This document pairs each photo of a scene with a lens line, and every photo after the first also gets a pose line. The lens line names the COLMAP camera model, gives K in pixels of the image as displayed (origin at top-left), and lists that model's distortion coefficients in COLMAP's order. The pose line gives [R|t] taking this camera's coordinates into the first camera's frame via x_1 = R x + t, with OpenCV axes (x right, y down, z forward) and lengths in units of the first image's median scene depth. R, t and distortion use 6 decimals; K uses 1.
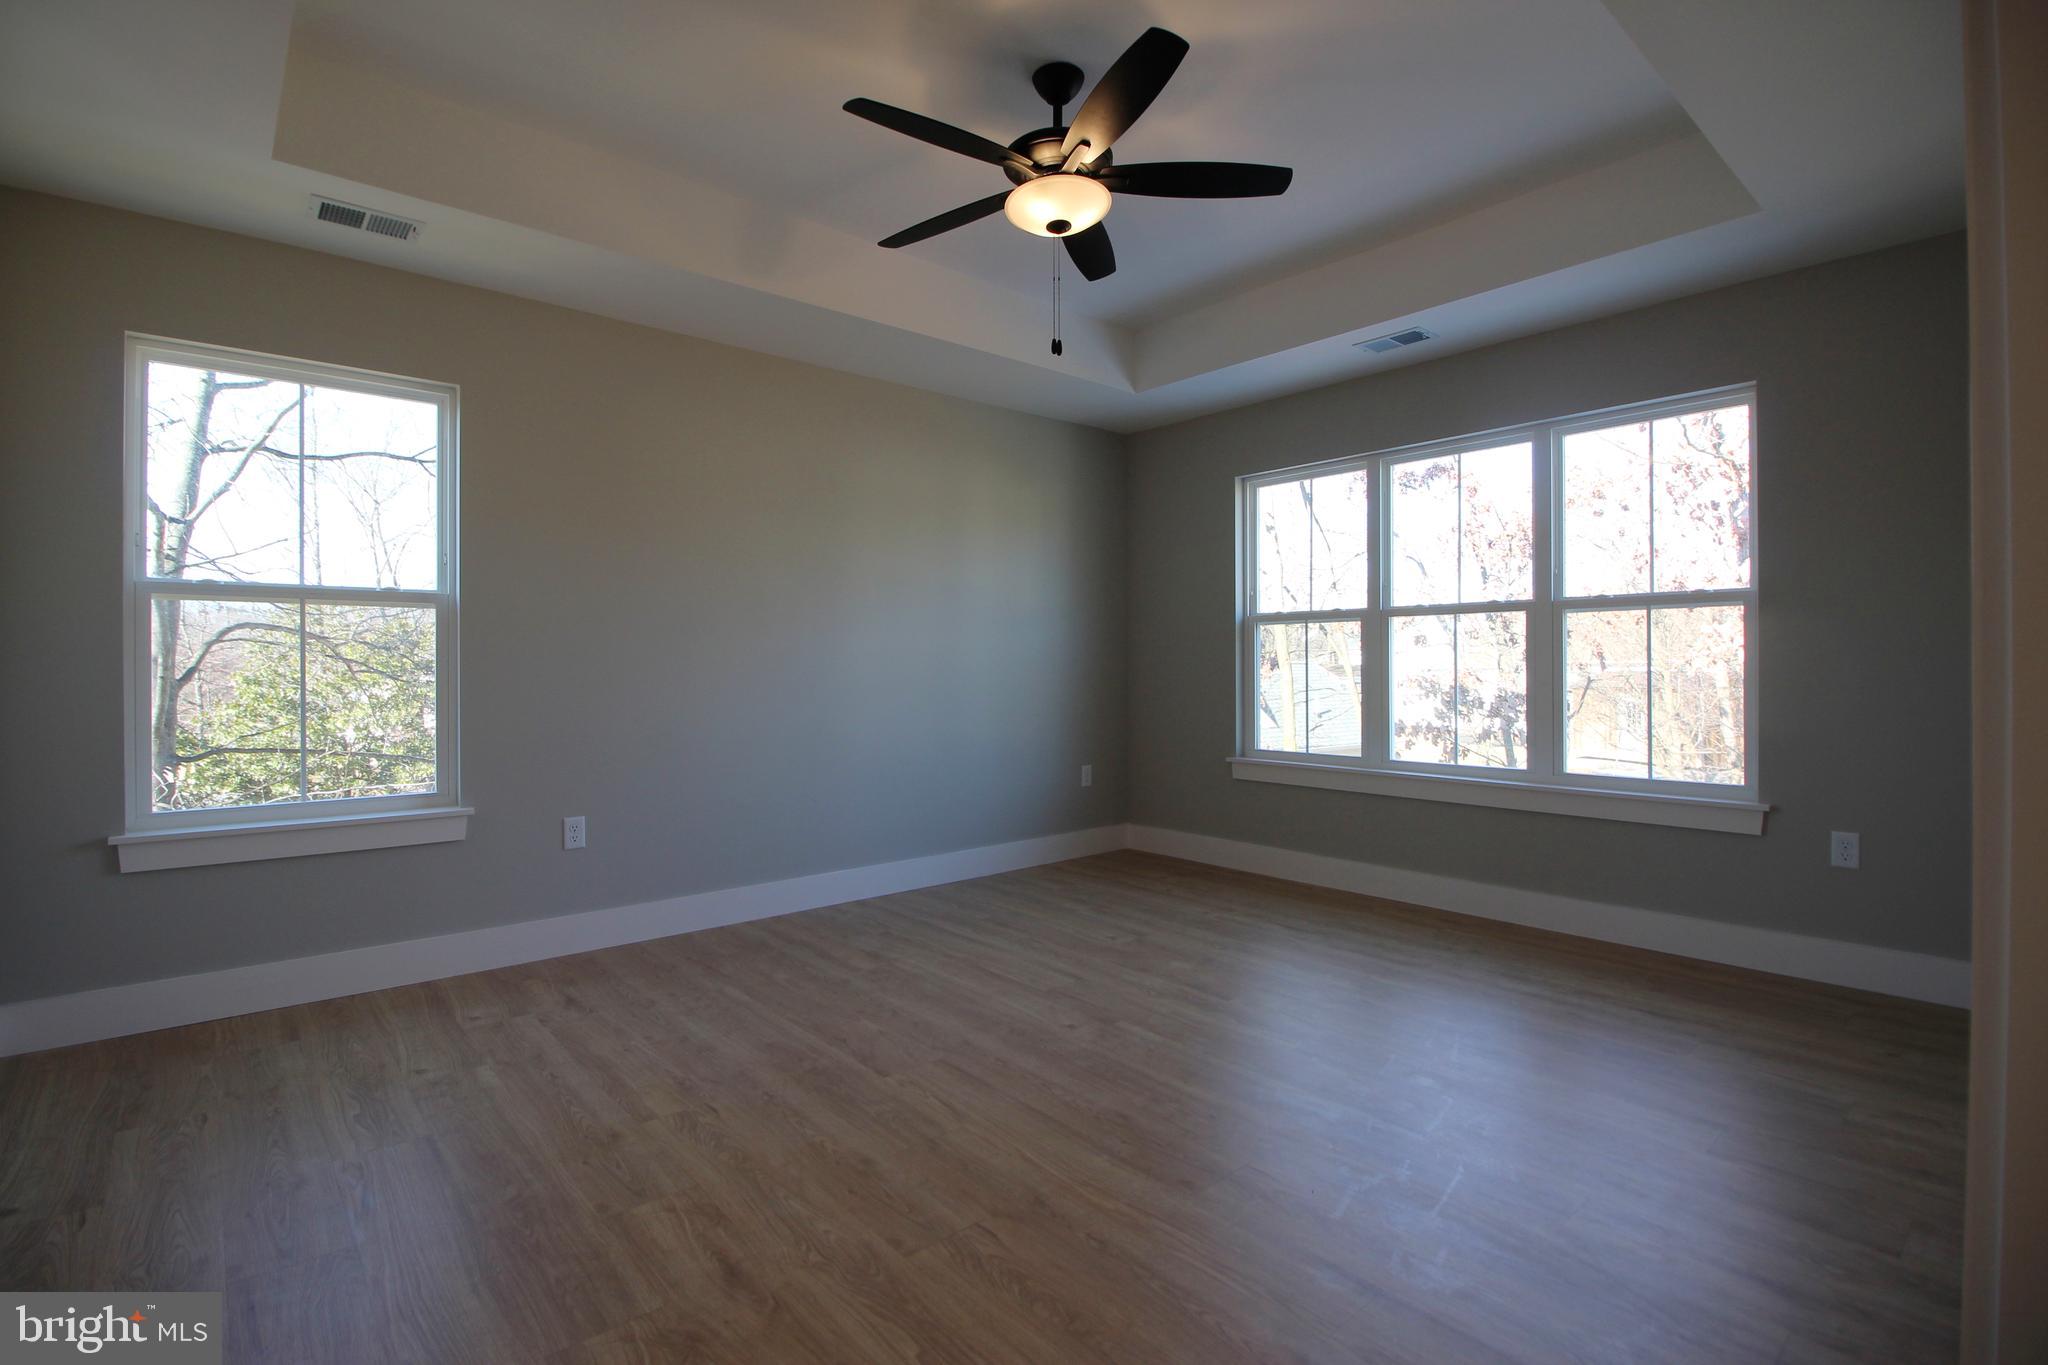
lens RADIAL K [[943.0, 0, 1013.7], [0, 943.0, 667.9], [0, 0, 1]] dist [0.001719, -0.012195]
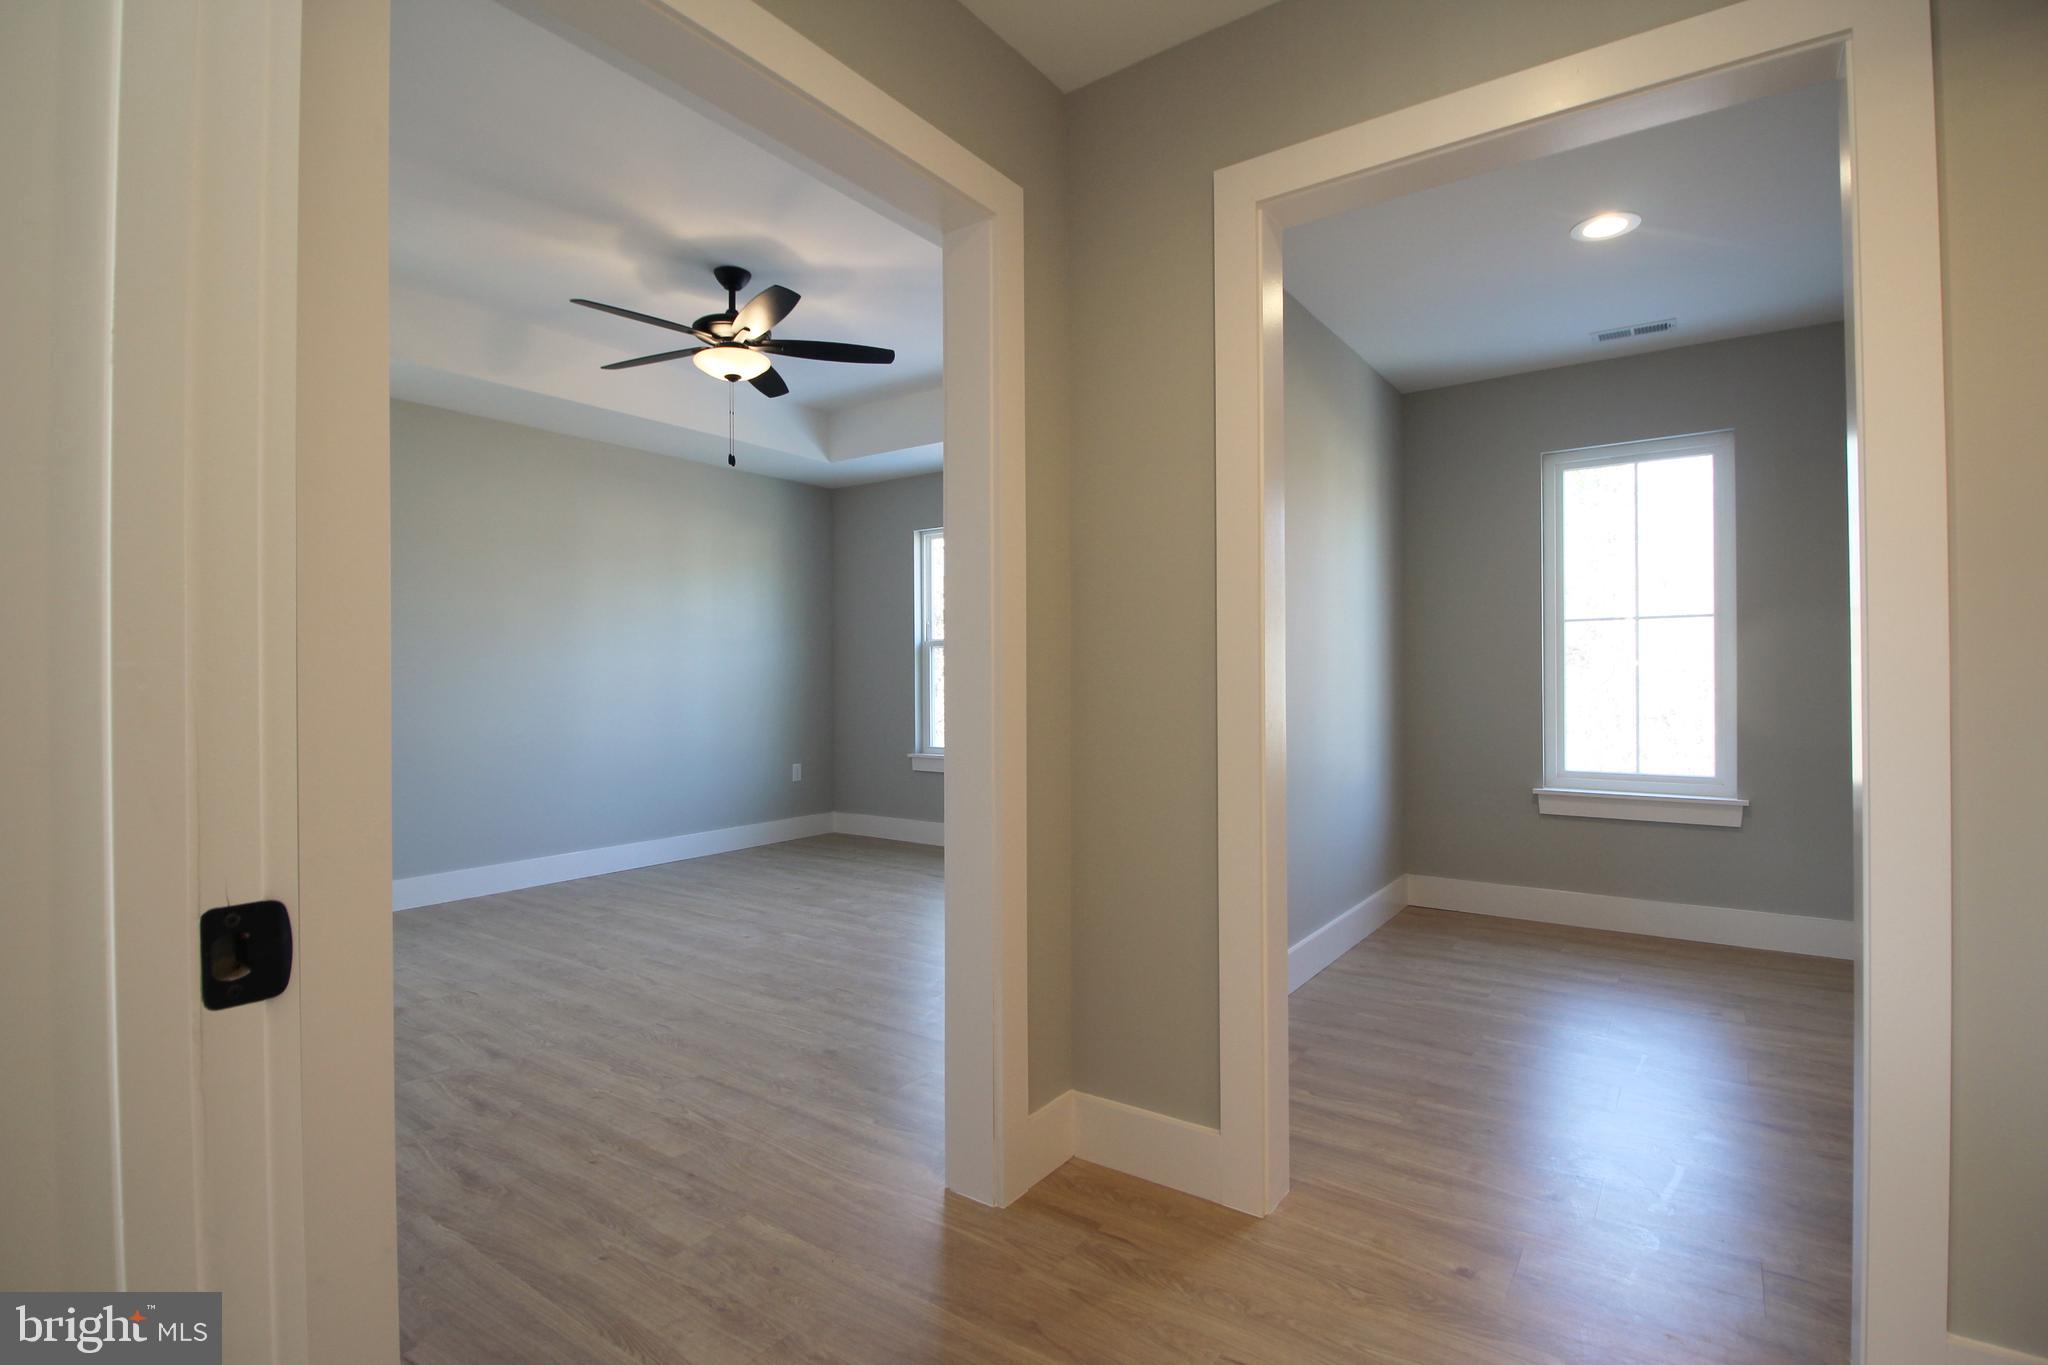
lens RADIAL K [[962.4, 0, 1009.2], [0, 962.4, 671.1], [0, 0, 1]] dist [0.000785, -0.013998]
pose [[0.972962, -0.002304, 0.230952, 0.116685], [0.005096, 0.999921, -0.011492, 0.001580], [-0.230908, 0.012358, 0.972897, -0.522791]]
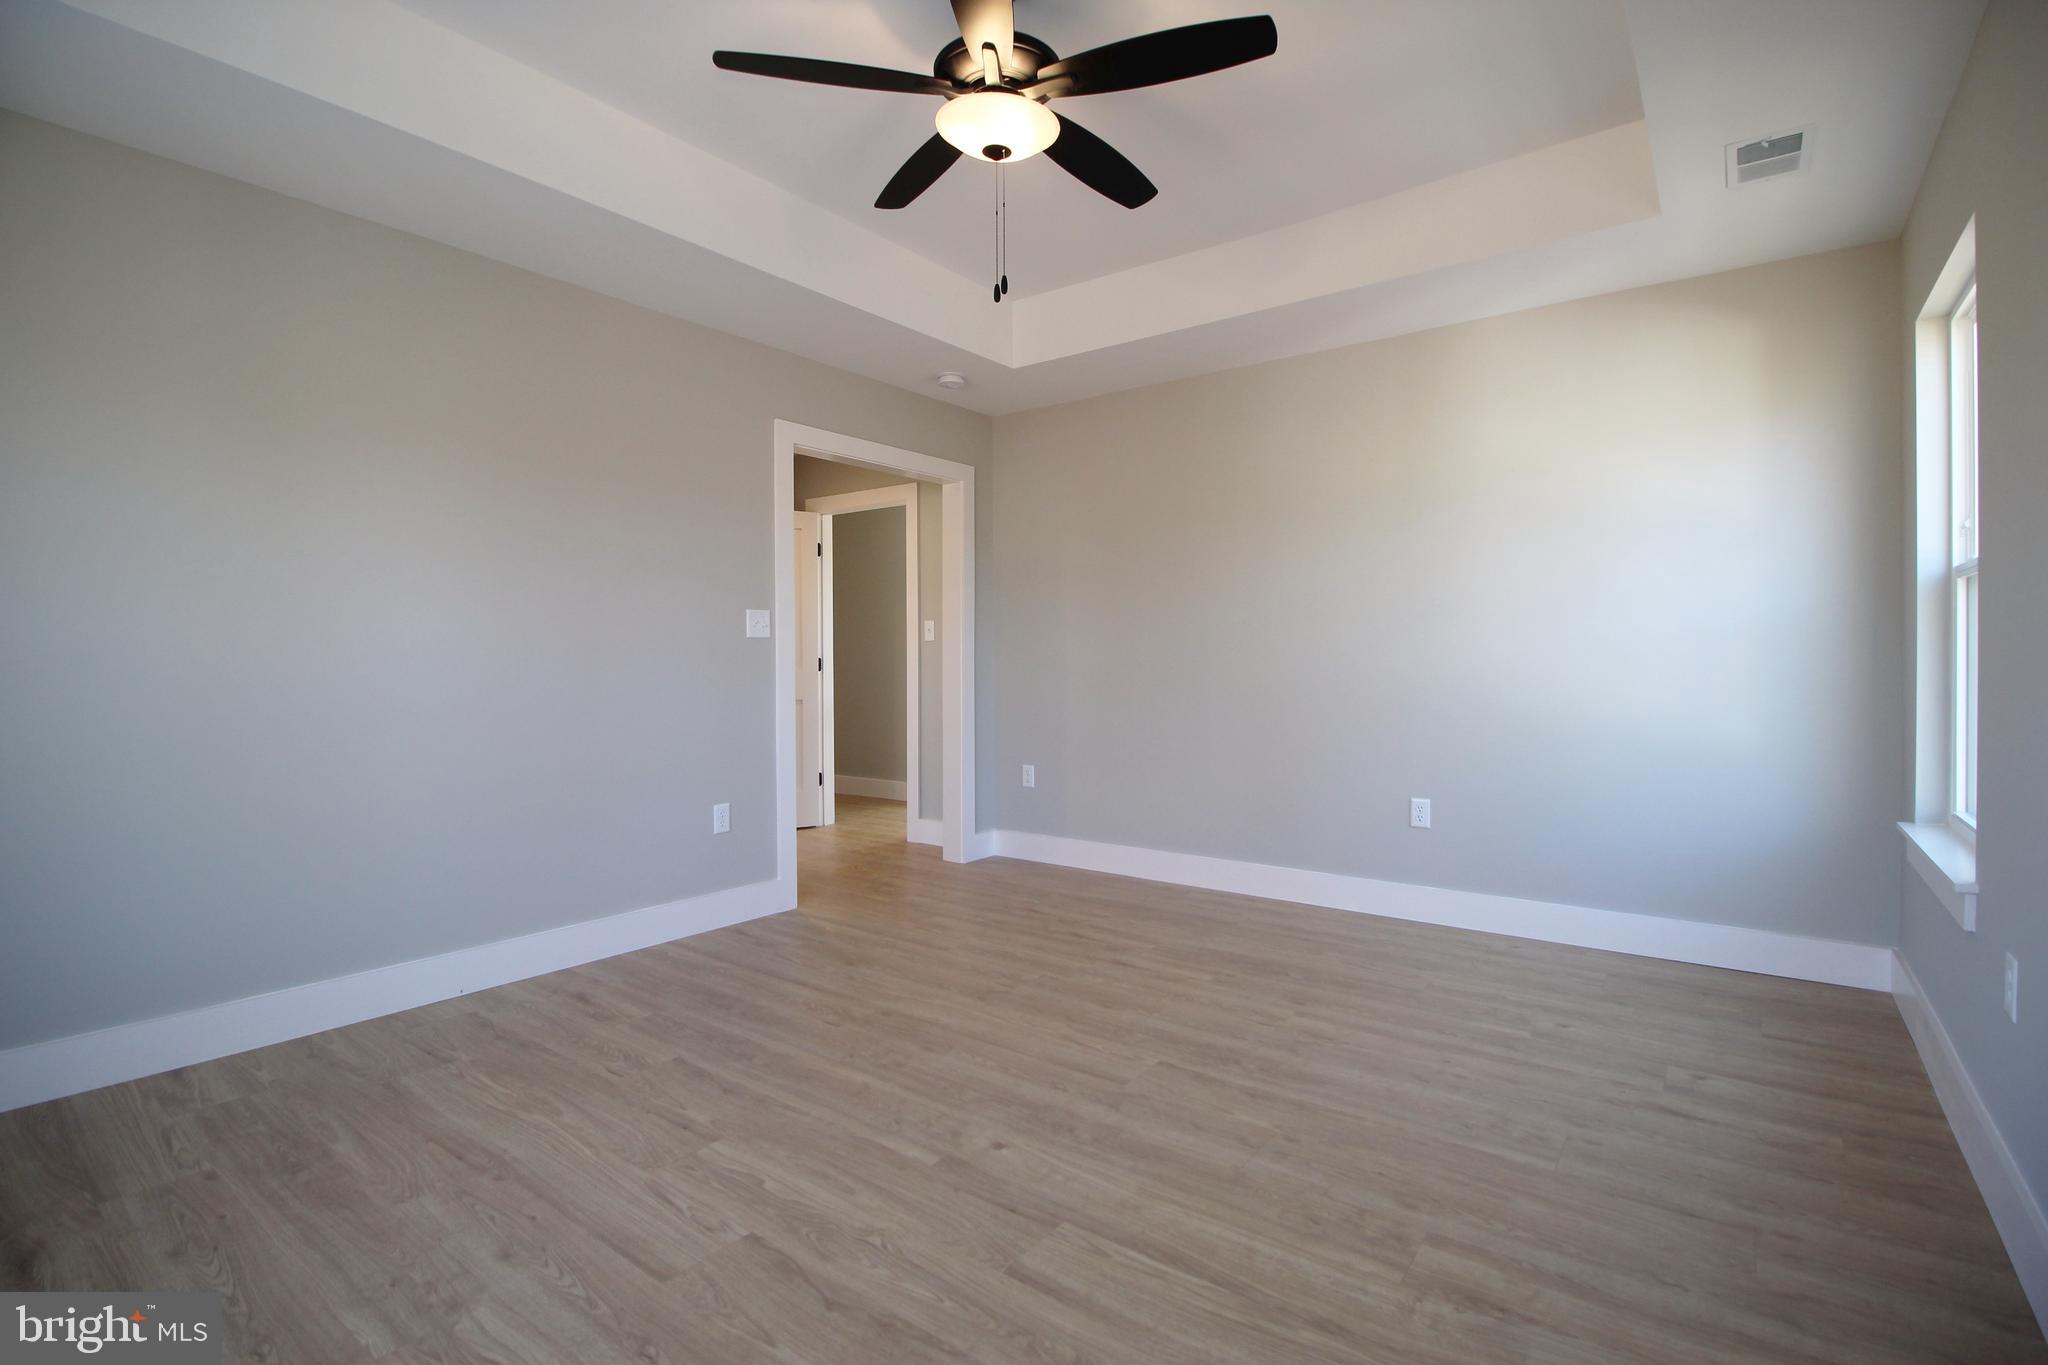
lens RADIAL K [[943.0, 0, 1013.7], [0, 943.0, 667.9], [0, 0, 1]] dist [0.001719, -0.012195]
pose [[-0.978835, 0.007987, -0.204493, 0.209458], [0.005924, 0.999925, 0.010700, -0.006001], [0.204564, 0.009262, -0.978809, 1.823573]]
